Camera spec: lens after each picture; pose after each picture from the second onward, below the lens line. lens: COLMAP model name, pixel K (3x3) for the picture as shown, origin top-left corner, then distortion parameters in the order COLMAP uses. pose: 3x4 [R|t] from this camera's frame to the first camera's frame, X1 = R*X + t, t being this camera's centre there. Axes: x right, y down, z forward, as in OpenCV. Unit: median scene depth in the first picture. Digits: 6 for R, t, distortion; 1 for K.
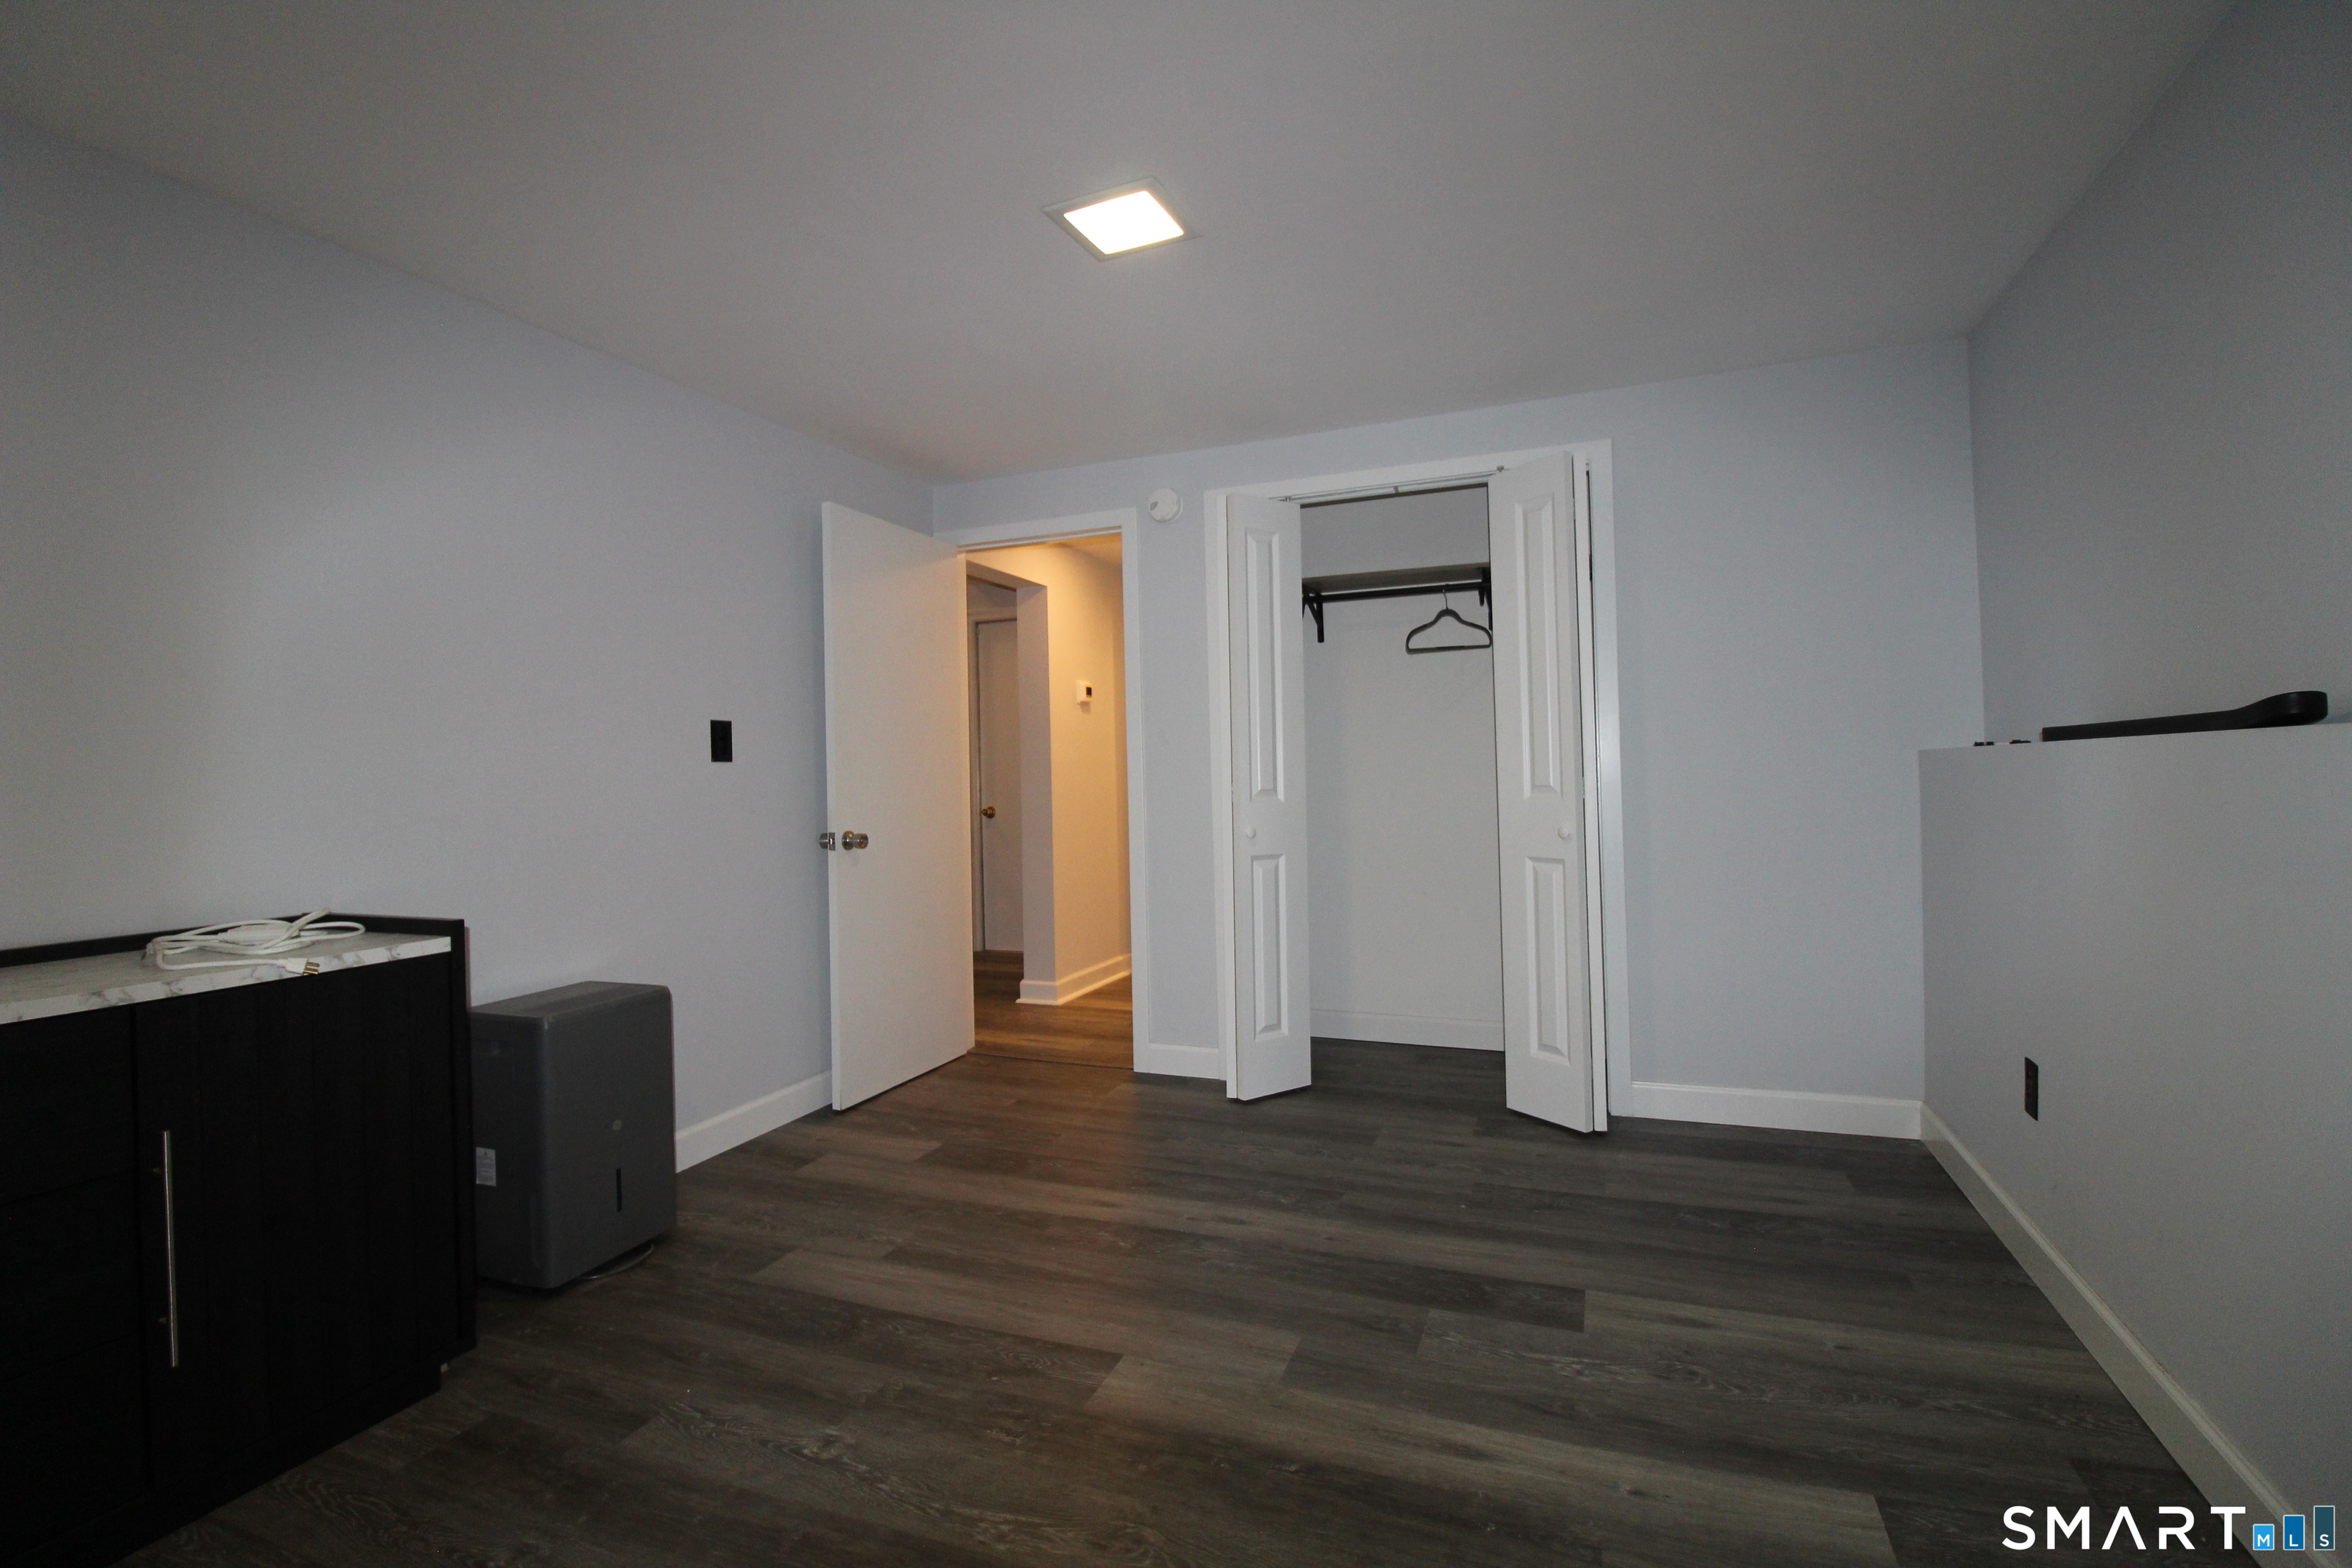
lens RADIAL K [[1068.9, 0, 1163.1], [0, 1068.9, 774.0], [0, 0, 1]] dist [-0.026341, -0.003884]
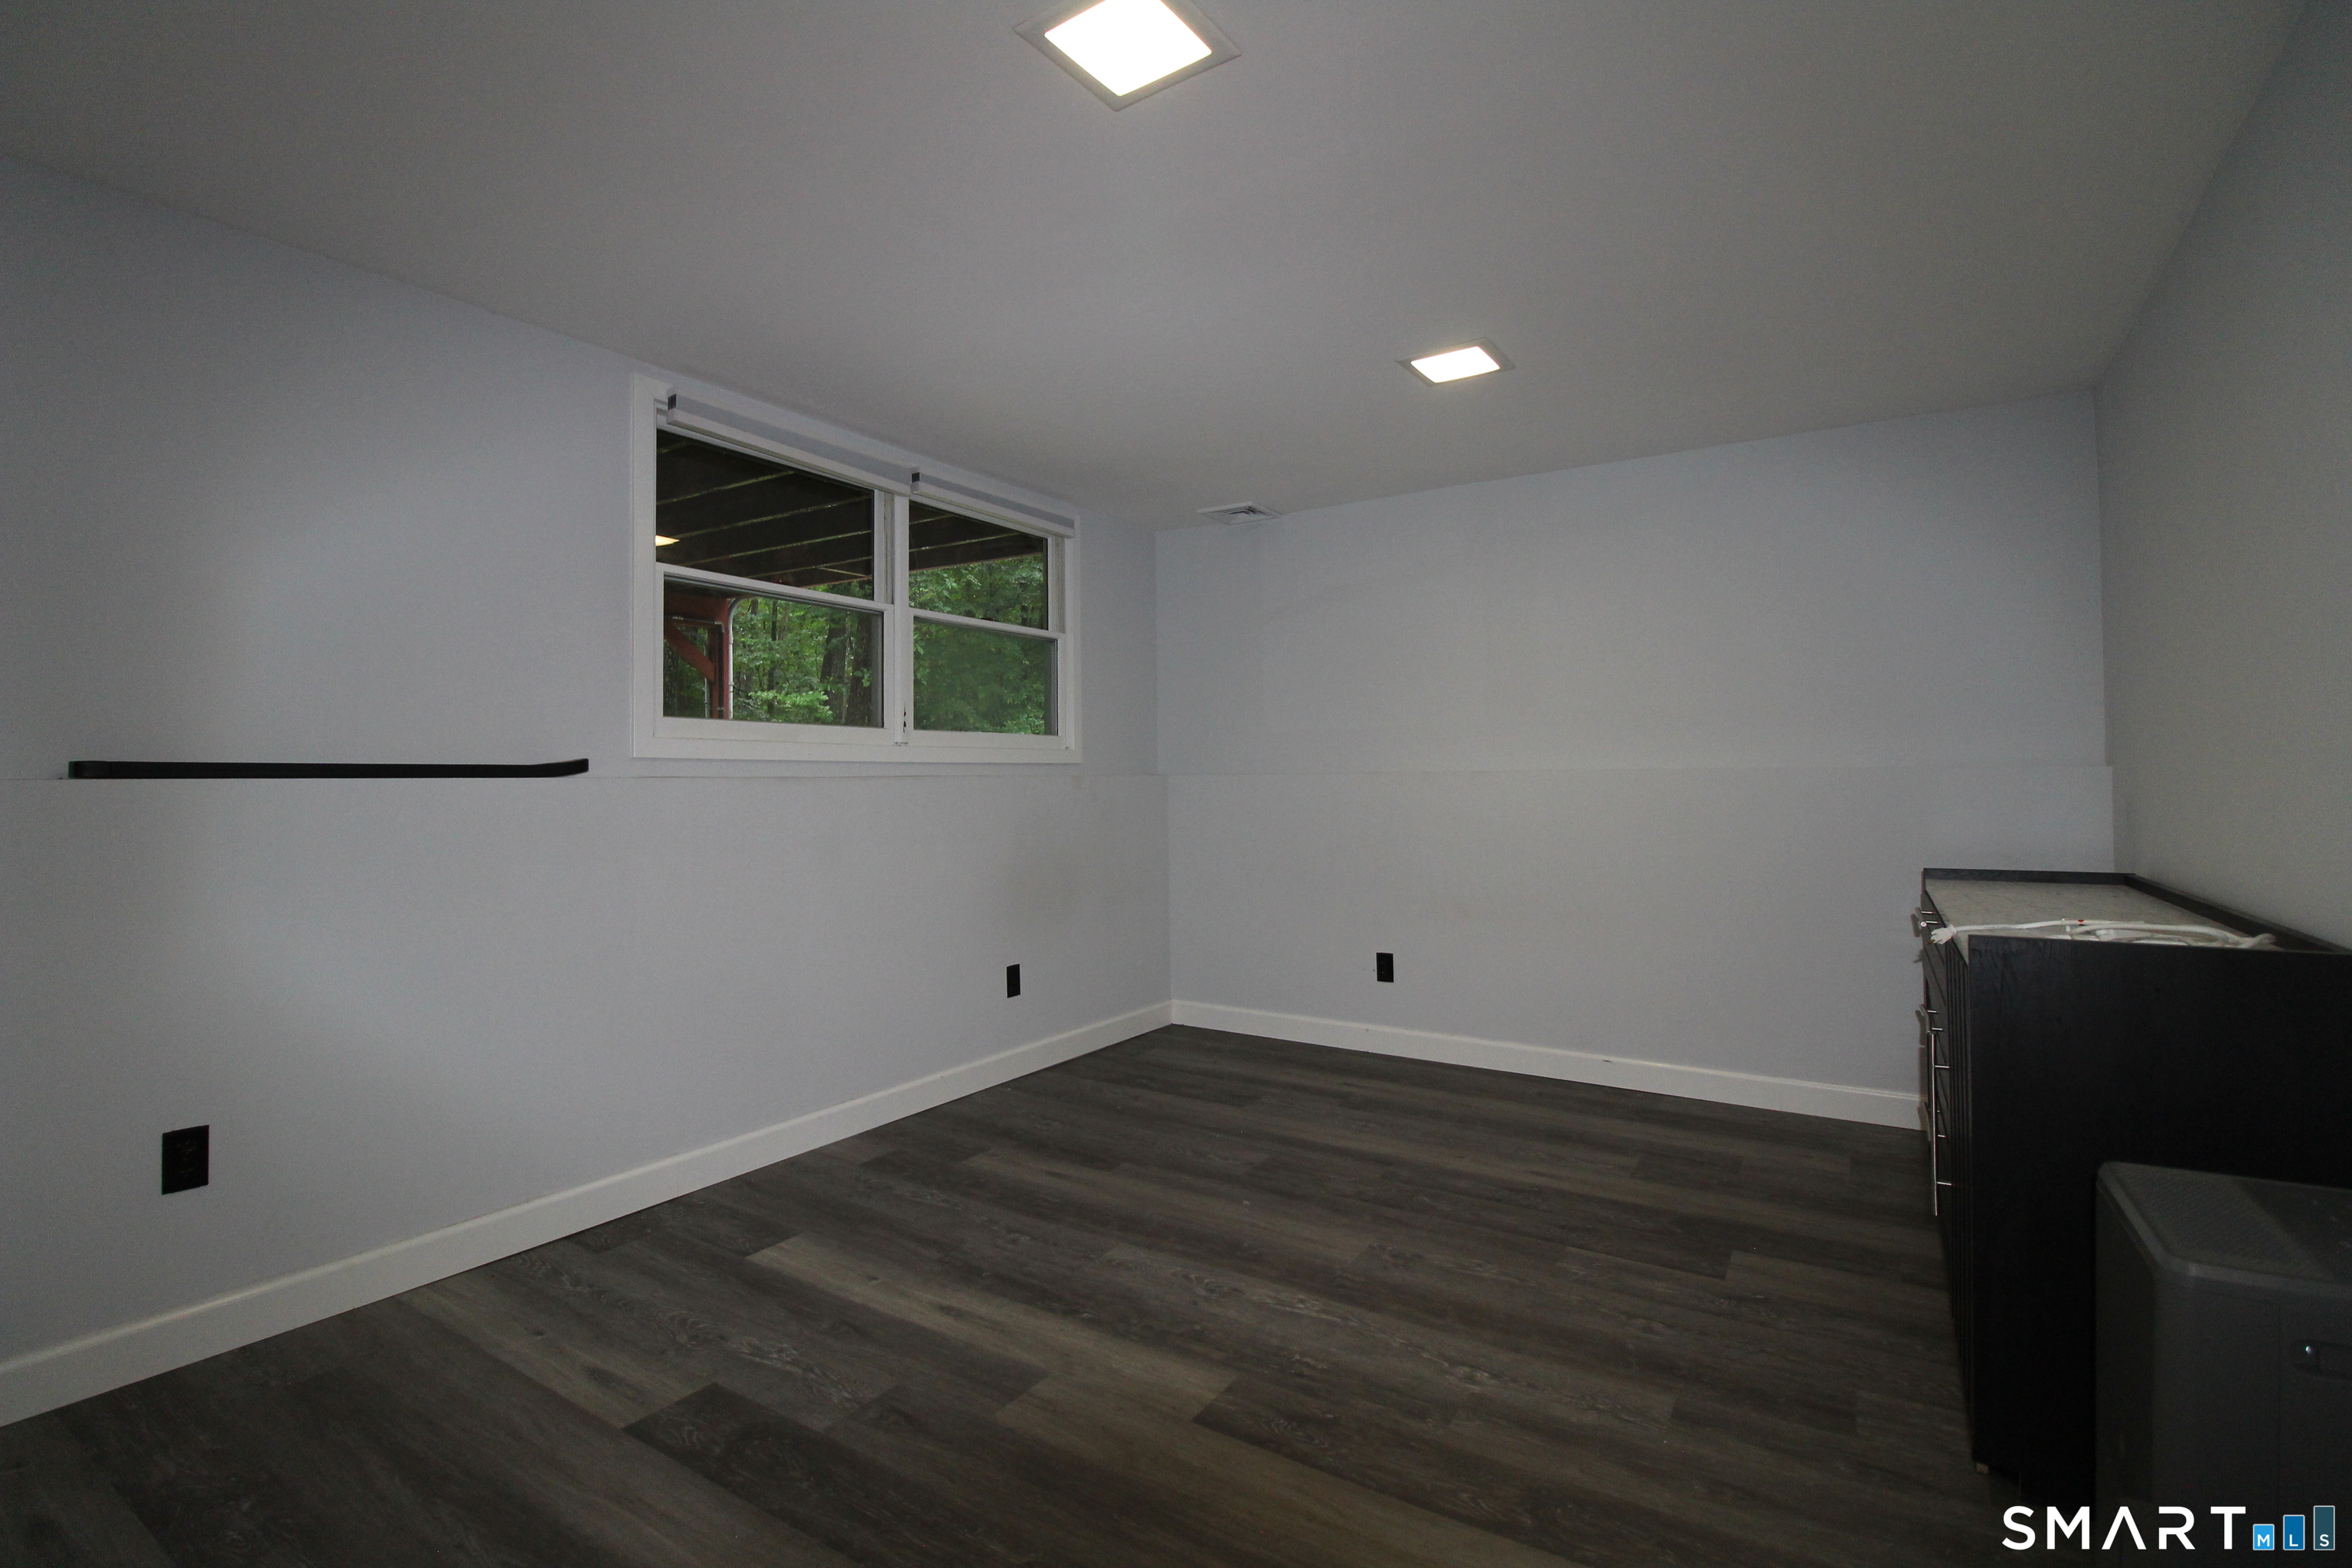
lens RADIAL K [[1068.9, 0, 1167.2], [0, 1068.9, 784.8], [0, 0, 1]] dist [-0.026341, -0.003884]
pose [[-0.982094, 0.029615, 0.186051, -0.223647], [0.029105, 0.999561, -0.005475, 0.005828], [-0.186132, 0.000038, -0.982525, 2.092986]]
